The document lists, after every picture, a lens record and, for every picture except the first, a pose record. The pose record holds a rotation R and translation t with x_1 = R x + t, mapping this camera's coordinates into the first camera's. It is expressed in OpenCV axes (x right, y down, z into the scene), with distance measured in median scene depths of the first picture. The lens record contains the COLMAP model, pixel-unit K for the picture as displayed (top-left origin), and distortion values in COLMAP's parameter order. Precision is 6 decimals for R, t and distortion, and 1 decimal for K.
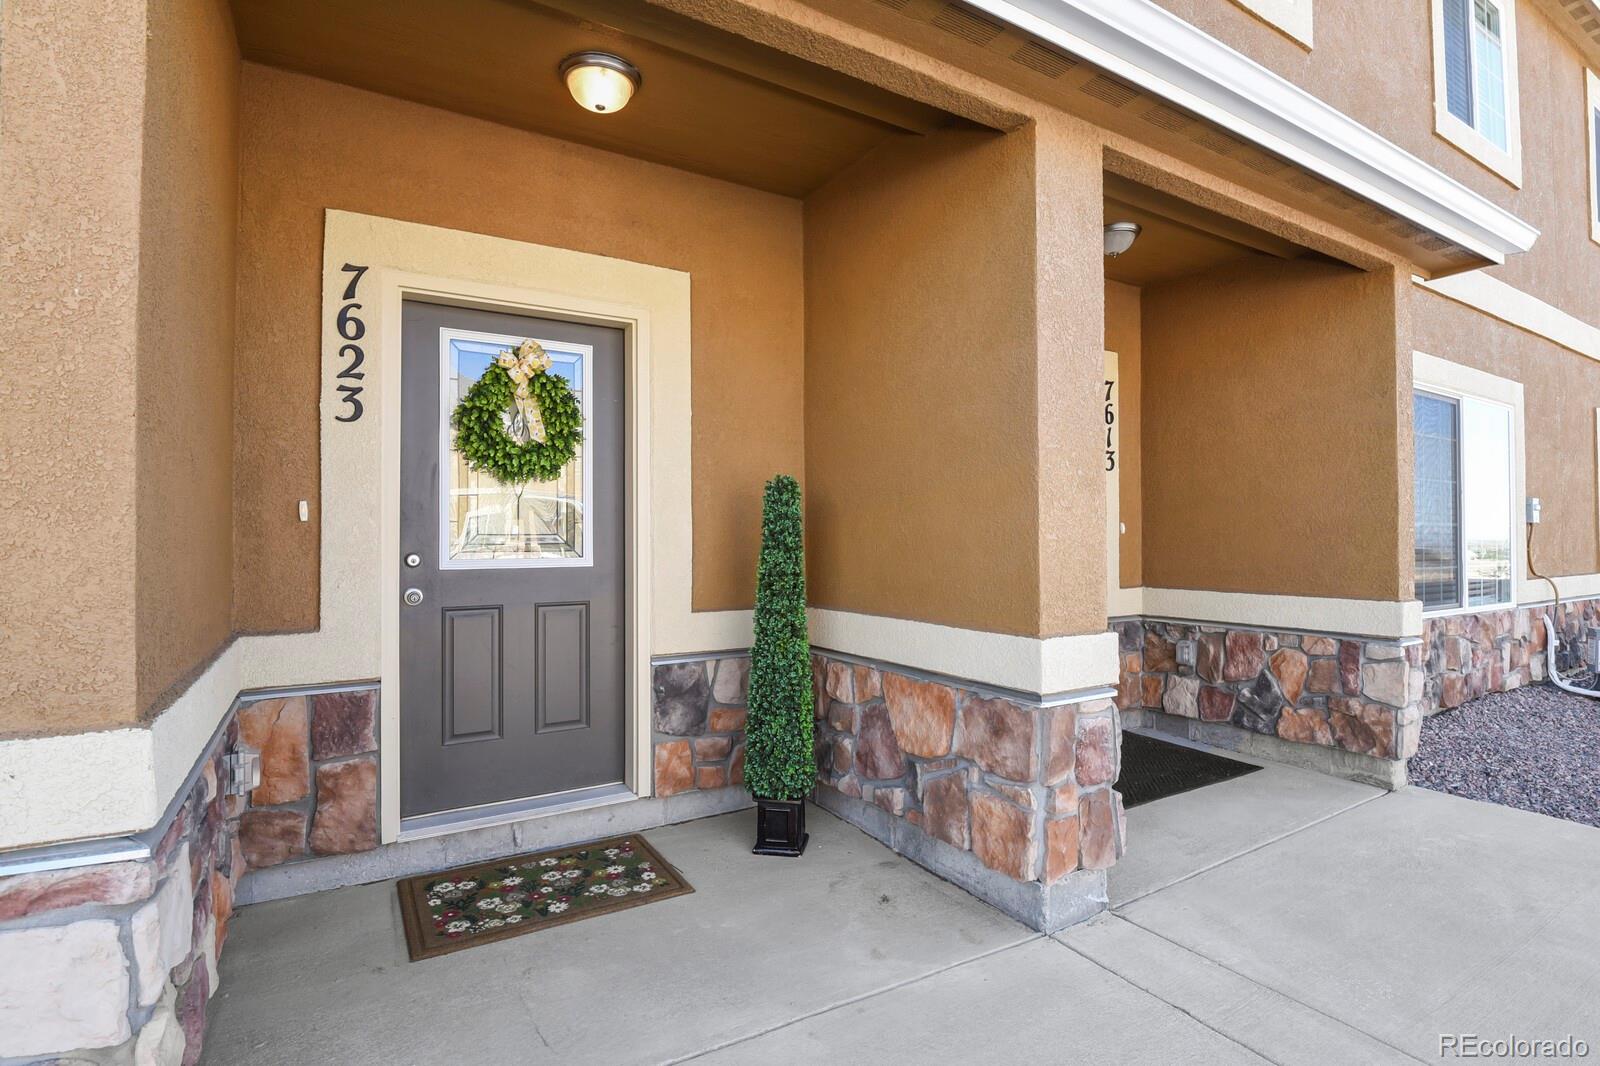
lens RADIAL K [[779.5, 0, 811.4], [0, 779.5, 528.3], [0, 0, 1]] dist [-0.004424, -0.010556]
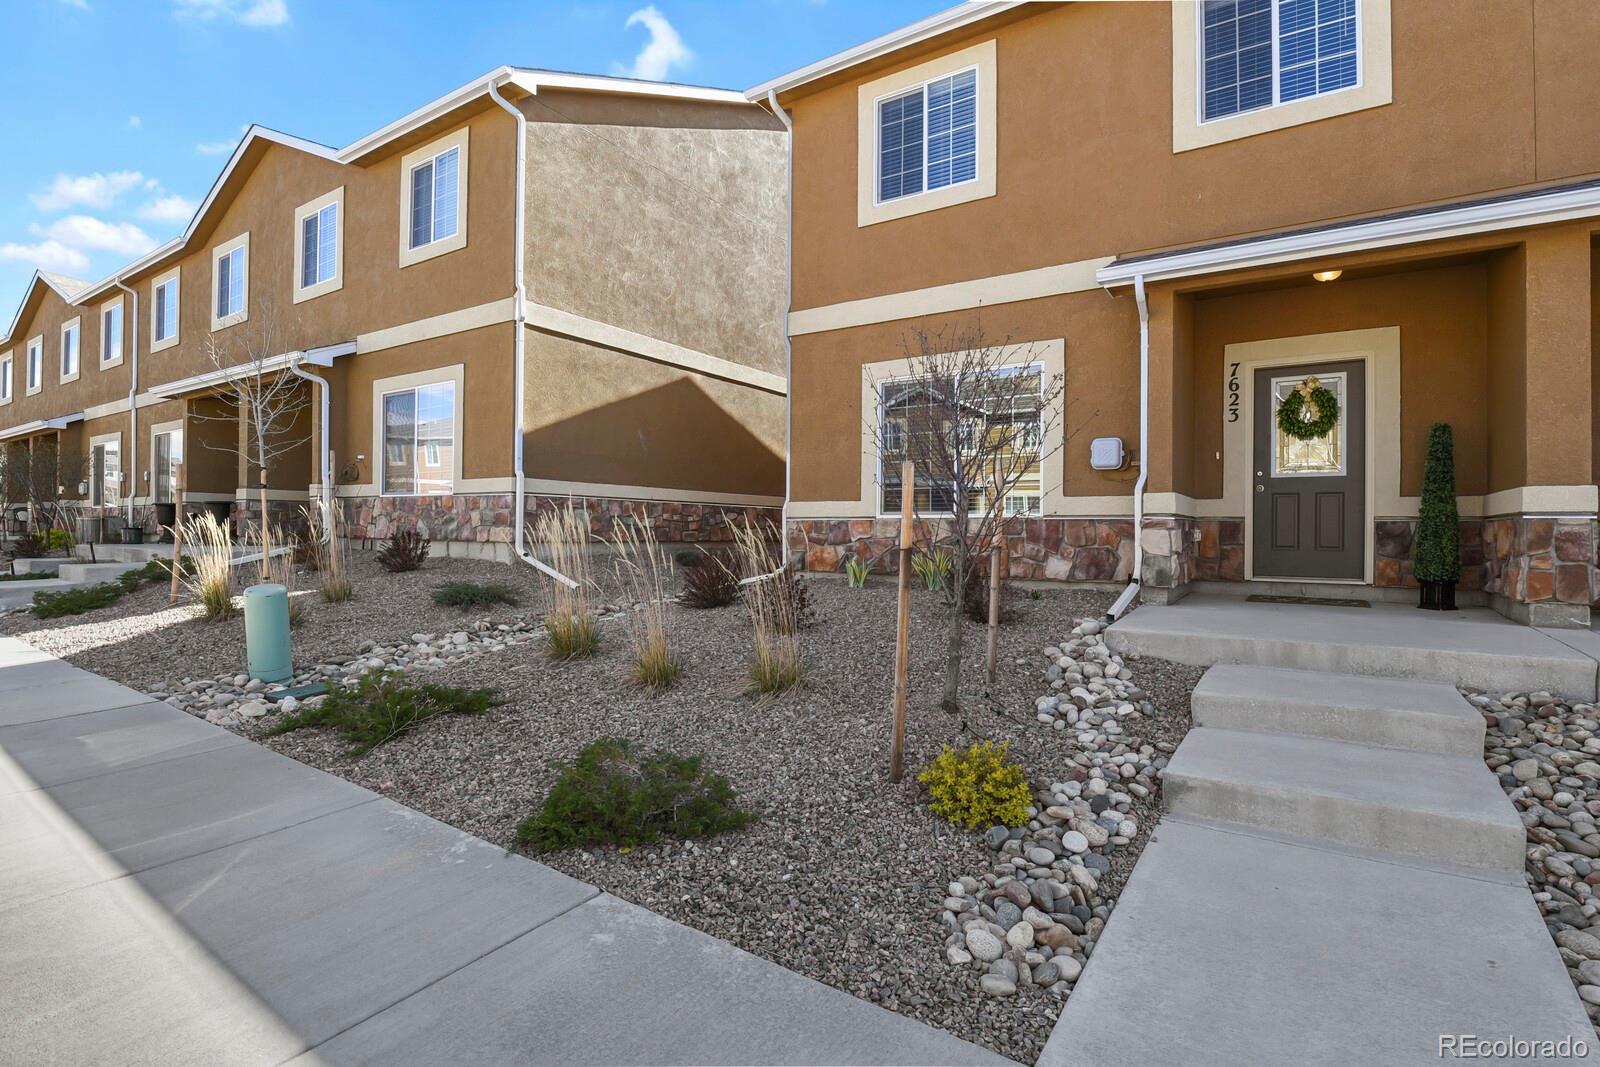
lens RADIAL K [[779.5, 0, 811.4], [0, 779.5, 528.8], [0, 0, 1]] dist [-0.004424, -0.010556]
pose [[0.435867, 0.004213, -0.900001, 1.076812], [0.001566, 0.999984, 0.005439, 0.195708], [0.900010, -0.003781, 0.435854, -1.346301]]
